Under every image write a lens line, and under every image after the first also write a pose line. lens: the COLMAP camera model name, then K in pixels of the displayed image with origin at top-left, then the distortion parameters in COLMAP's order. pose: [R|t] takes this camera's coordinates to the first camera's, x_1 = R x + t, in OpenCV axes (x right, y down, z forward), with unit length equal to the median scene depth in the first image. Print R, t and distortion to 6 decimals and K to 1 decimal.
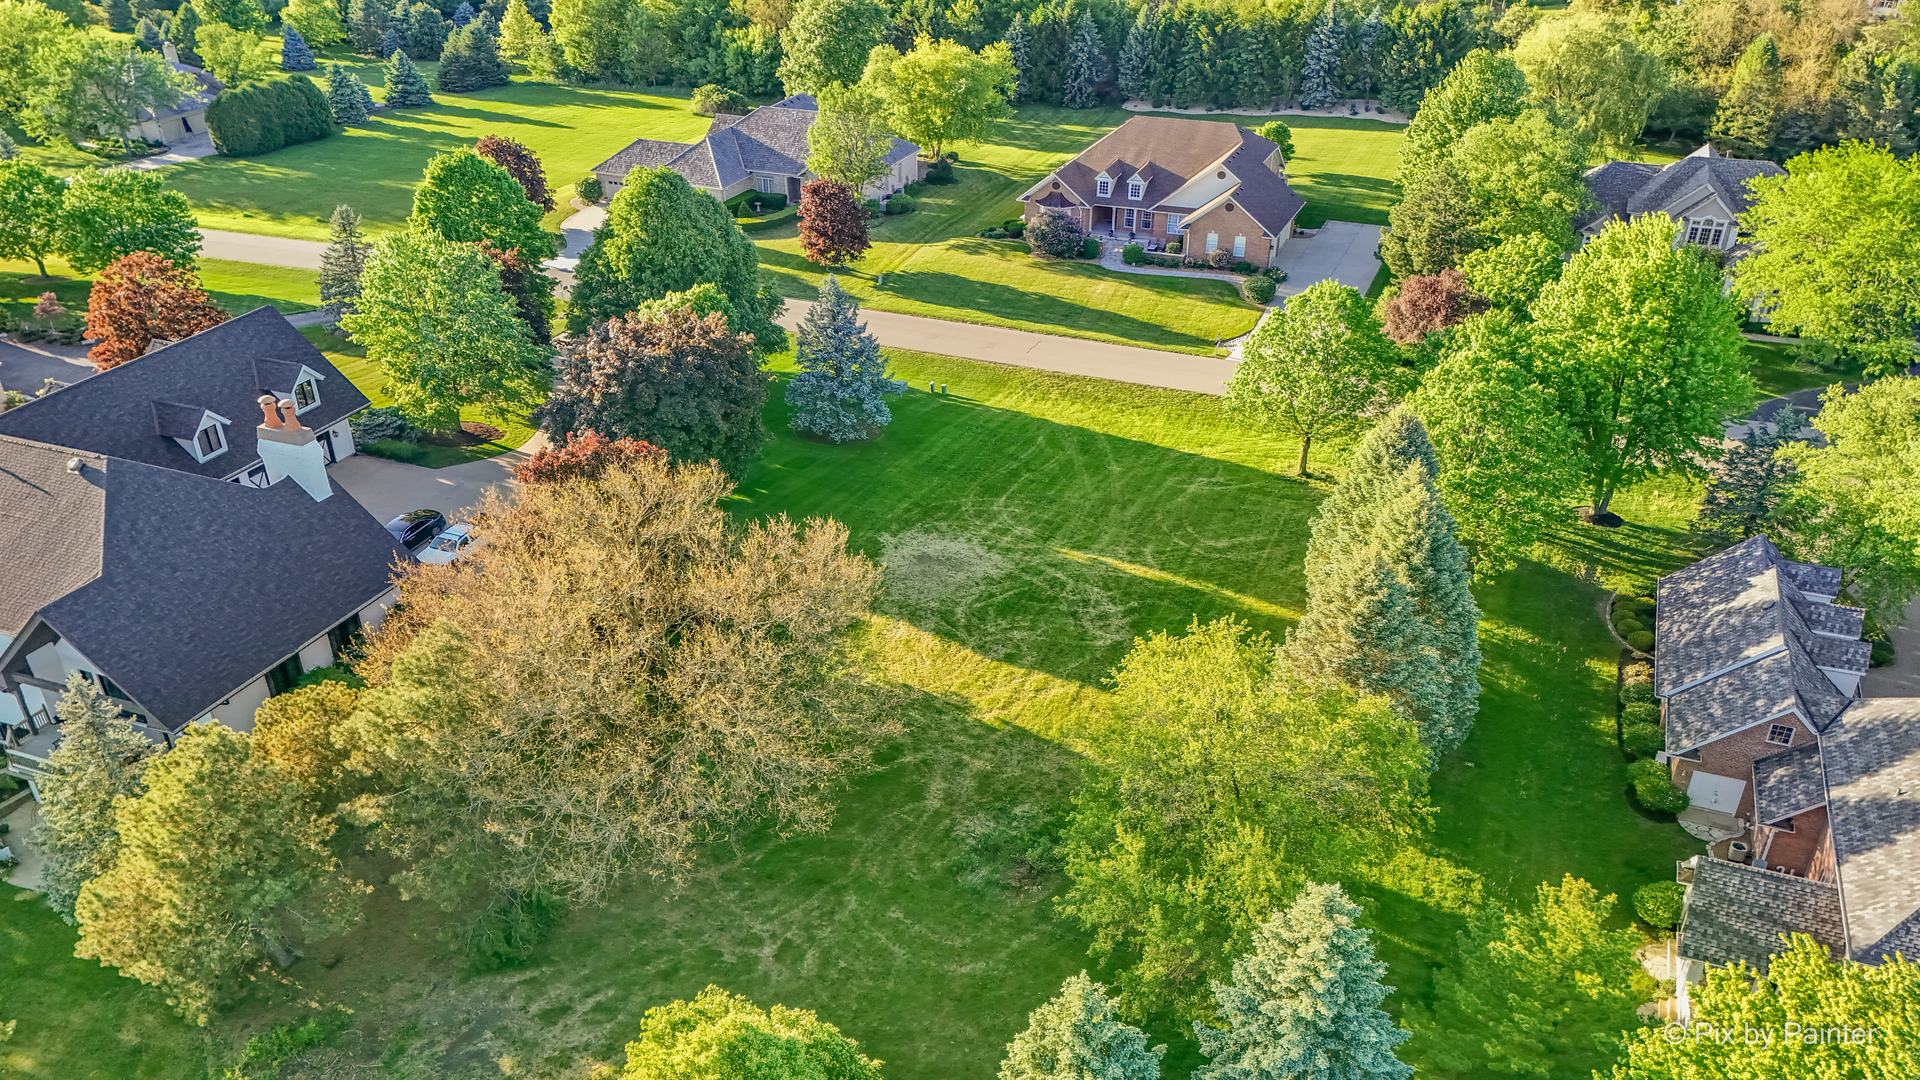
lens RADIAL K [[1531.5, 0, 960.8], [0, 1531.5, 614.1], [0, 0, 1]] dist [0.057834, -0.050829]
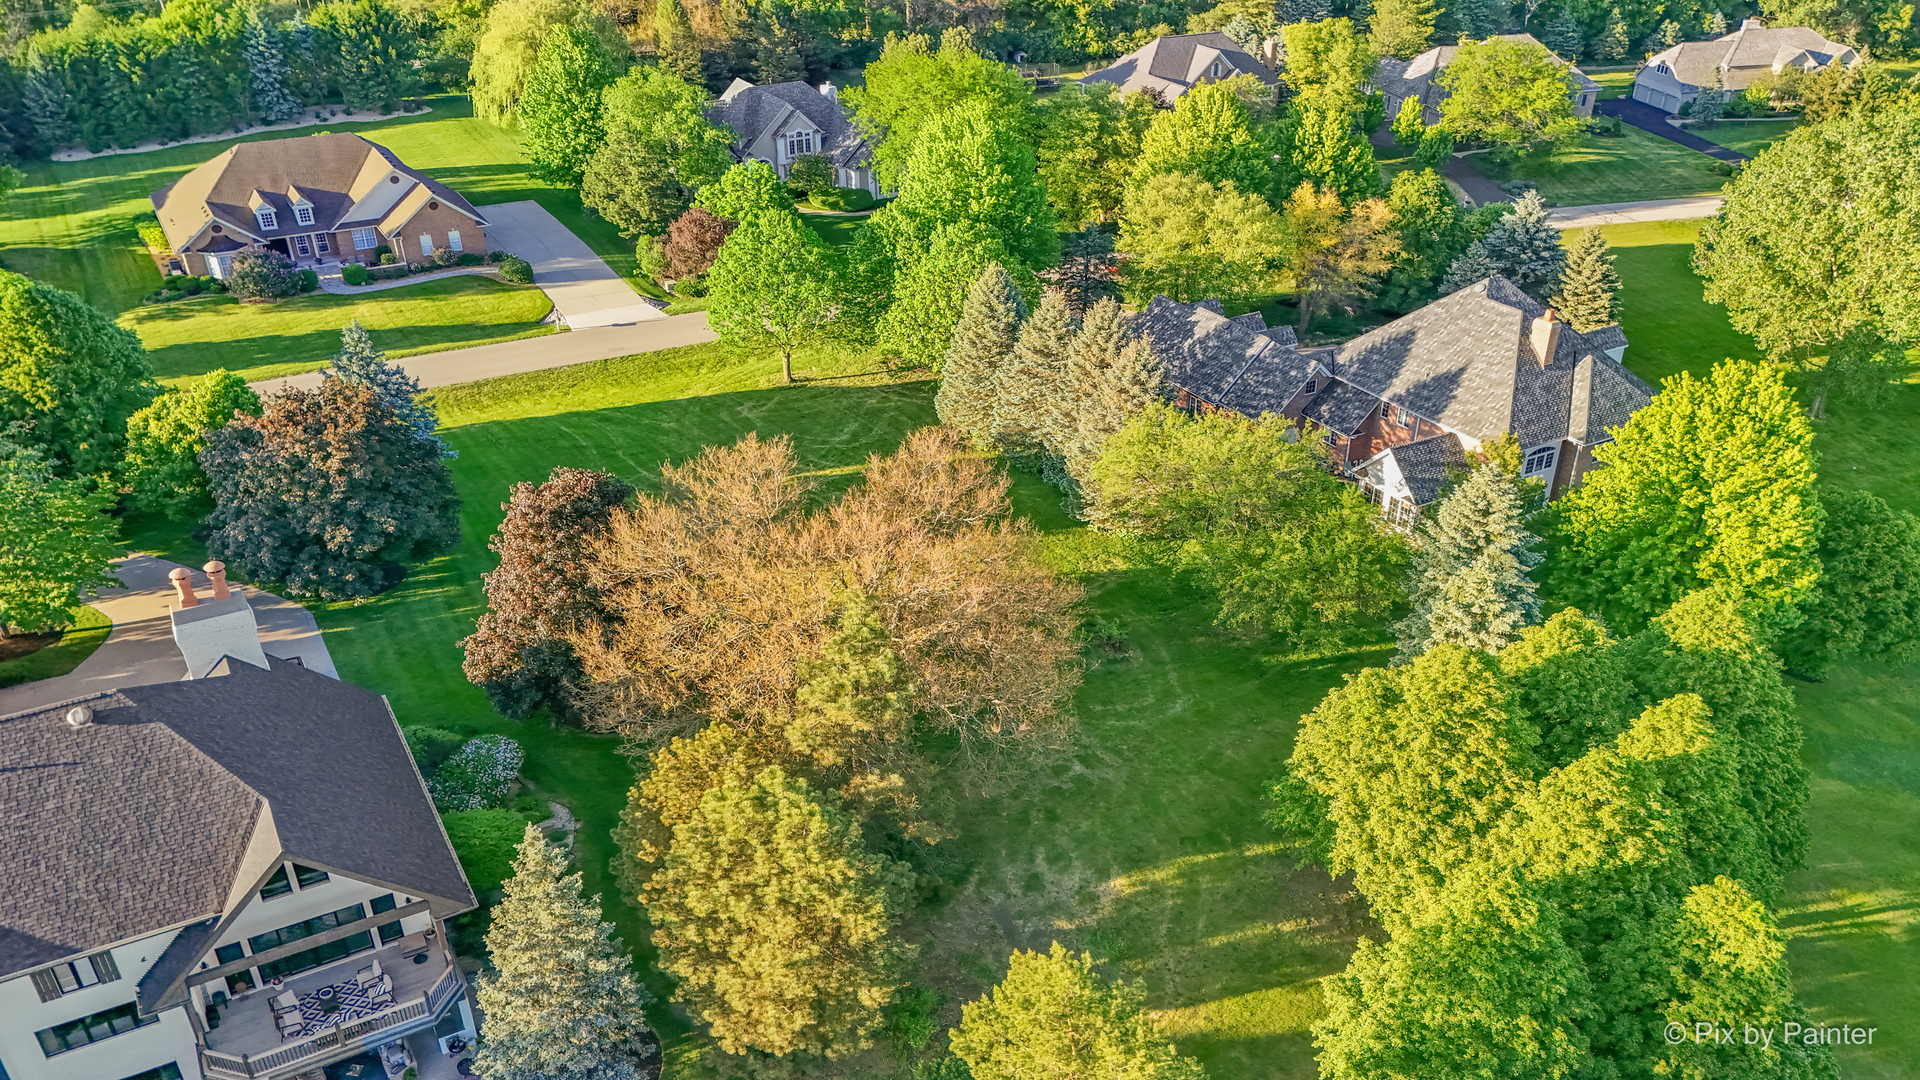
lens RADIAL K [[1531.5, 0, 960.8], [0, 1531.5, 614.1], [0, 0, 1]] dist [0.057834, -0.050829]
pose [[0.633083, -0.389652, 0.668863, -0.366499], [0.391817, 0.906508, 0.157237, -0.043218], [-0.667597, 0.162528, 0.726566, 0.073197]]
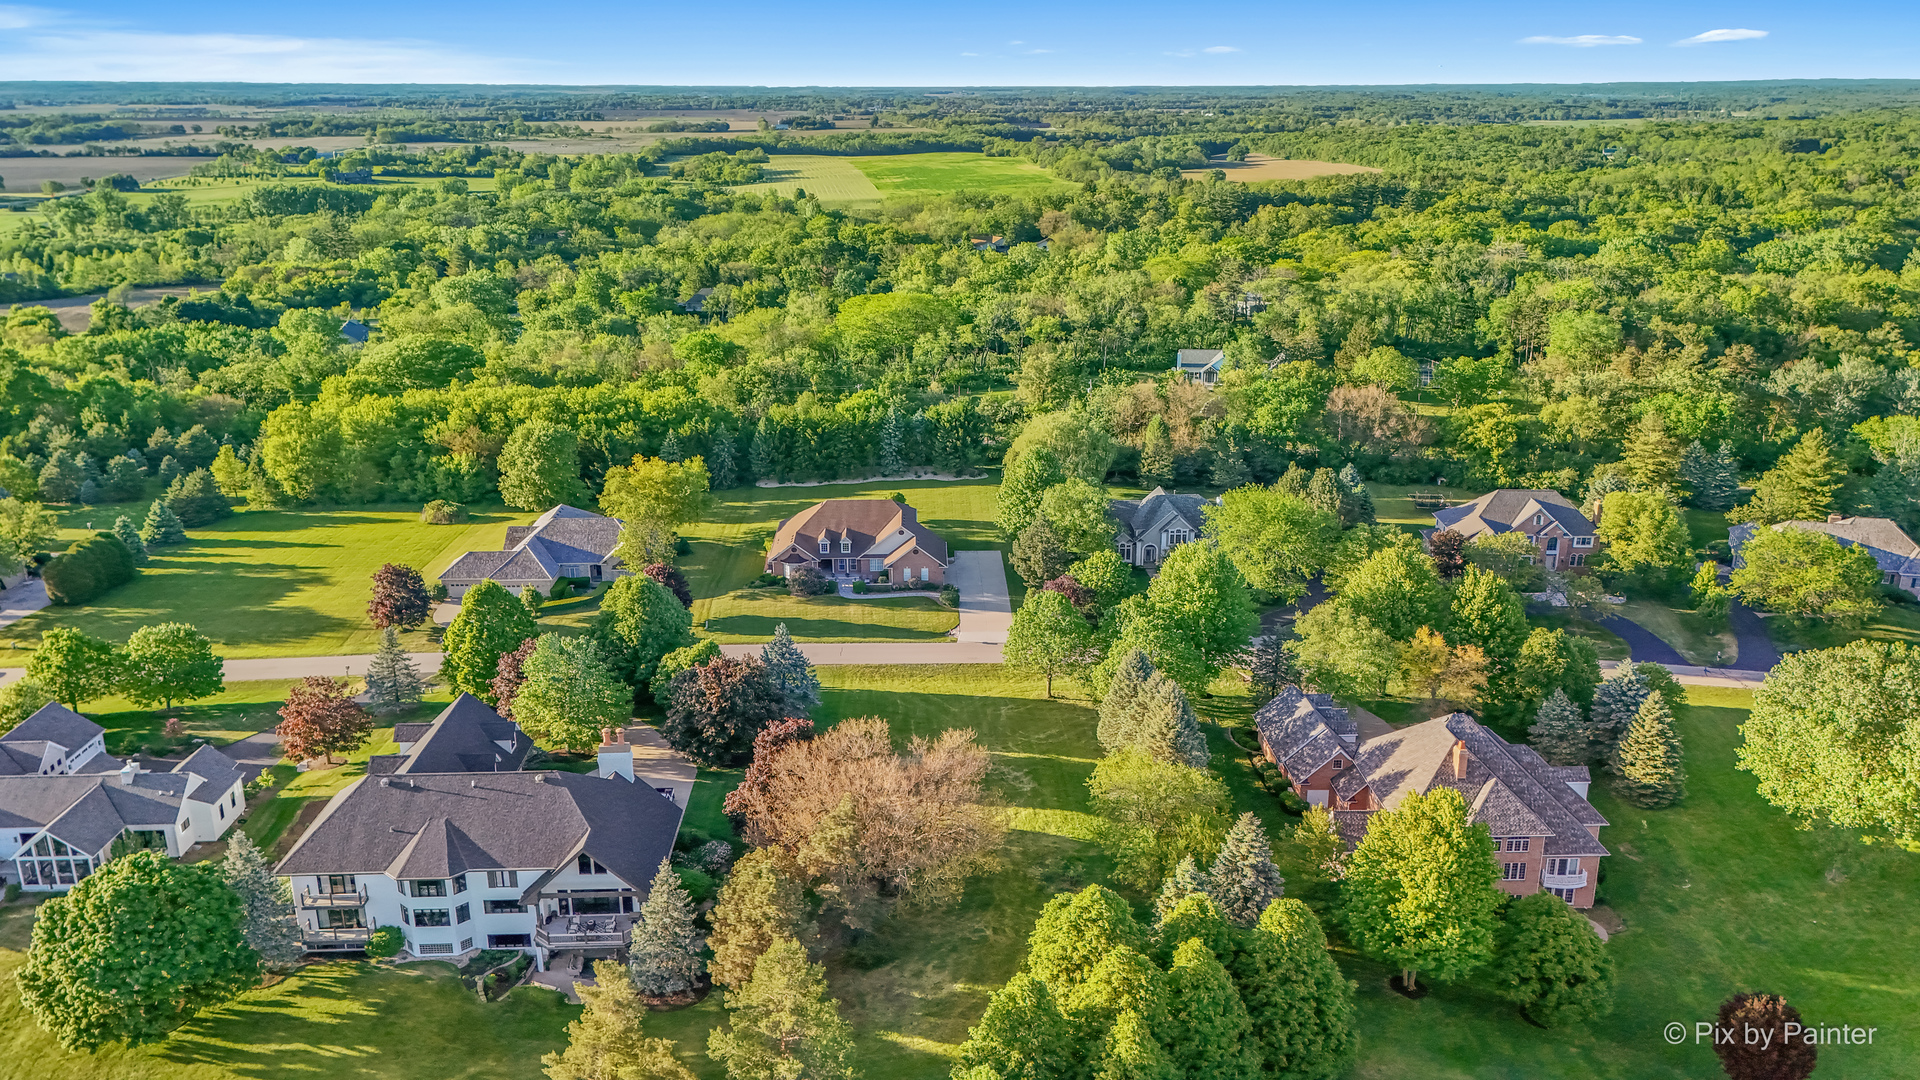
lens RADIAL K [[1515.6, 0, 965.5], [0, 1515.6, 492.7], [0, 0, 1]] dist [0.133820, -0.328749]
pose [[0.915534, -0.100935, 0.389370, -0.365028], [0.202504, 0.952044, -0.229356, 0.046940], [-0.347548, 0.288832, 0.892069, -0.419433]]
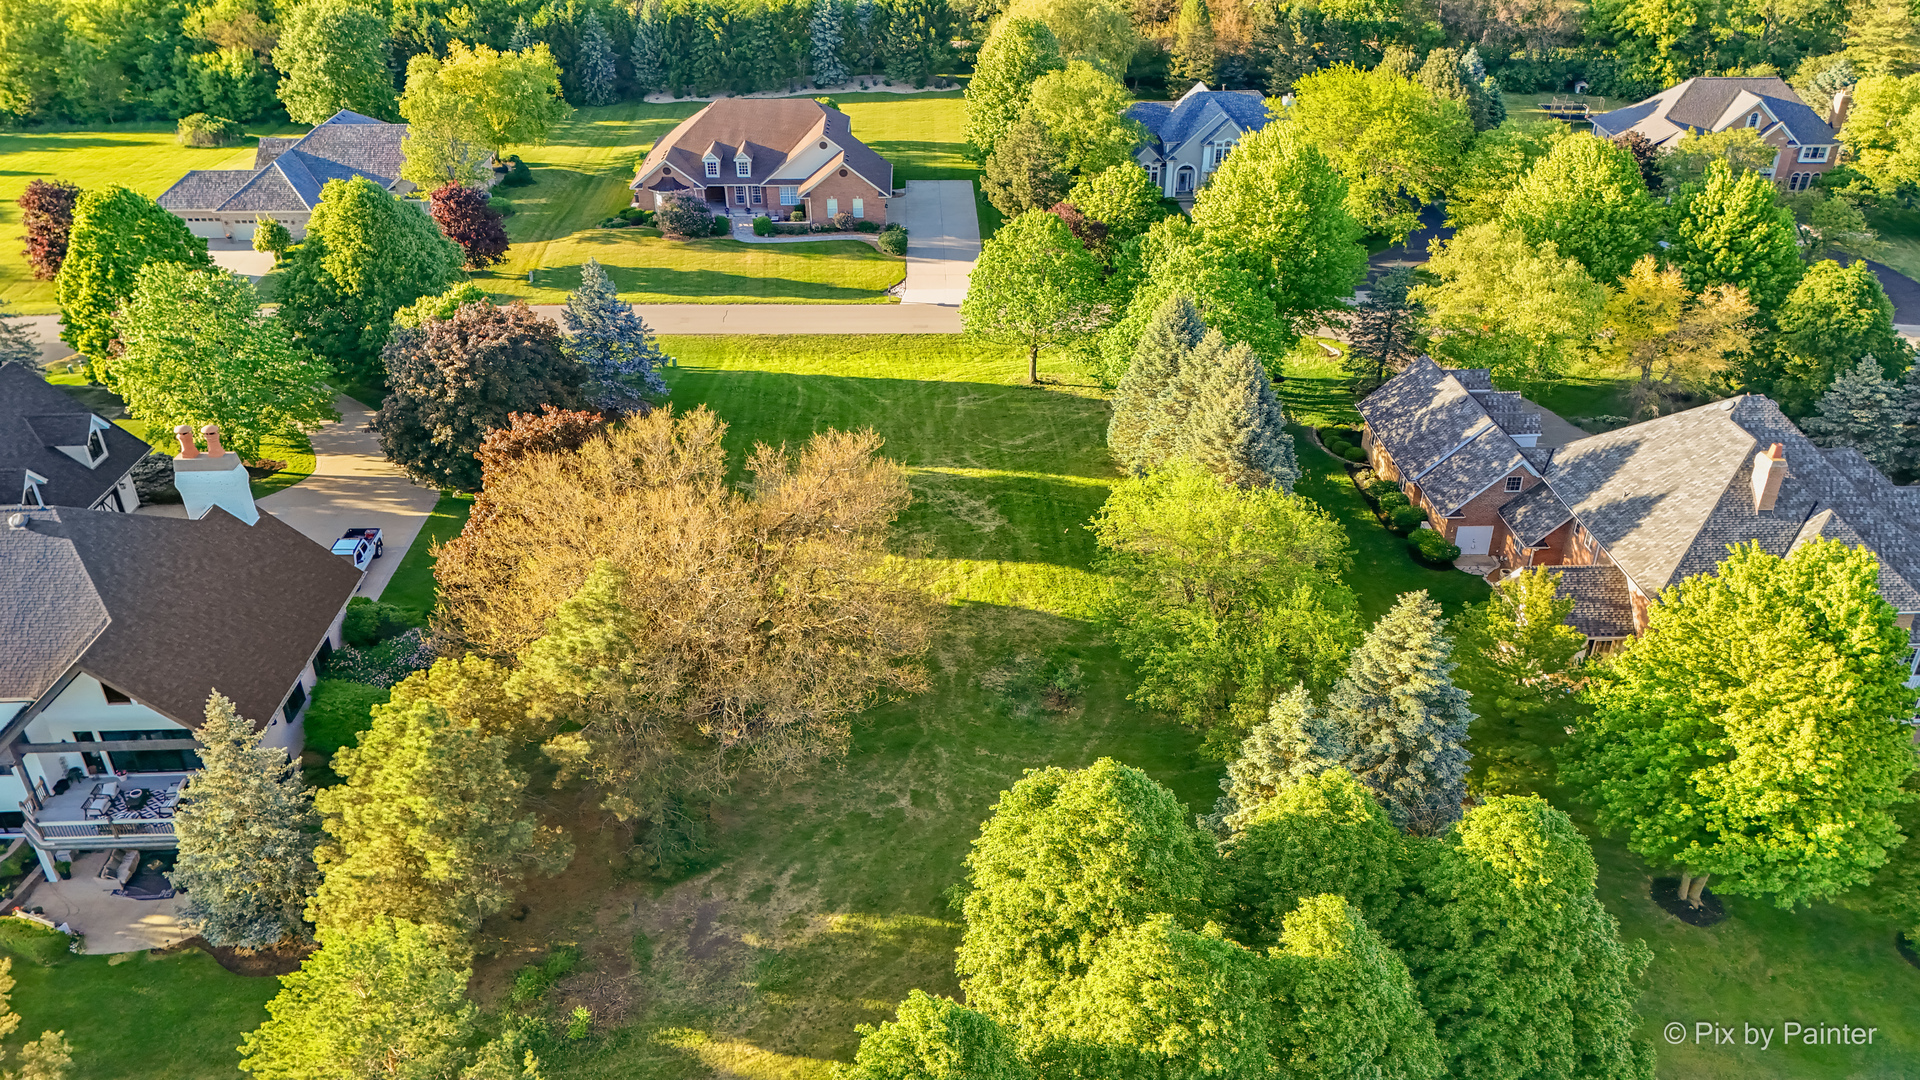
lens RADIAL K [[1531.5, 0, 960.8], [0, 1531.5, 614.1], [0, 0, 1]] dist [0.057834, -0.050829]
pose [[0.915602, -0.203624, 0.346712, -0.180368], [0.204634, 0.978244, 0.034122, 0.020294], [-0.346117, 0.039707, 0.937351, -0.036360]]
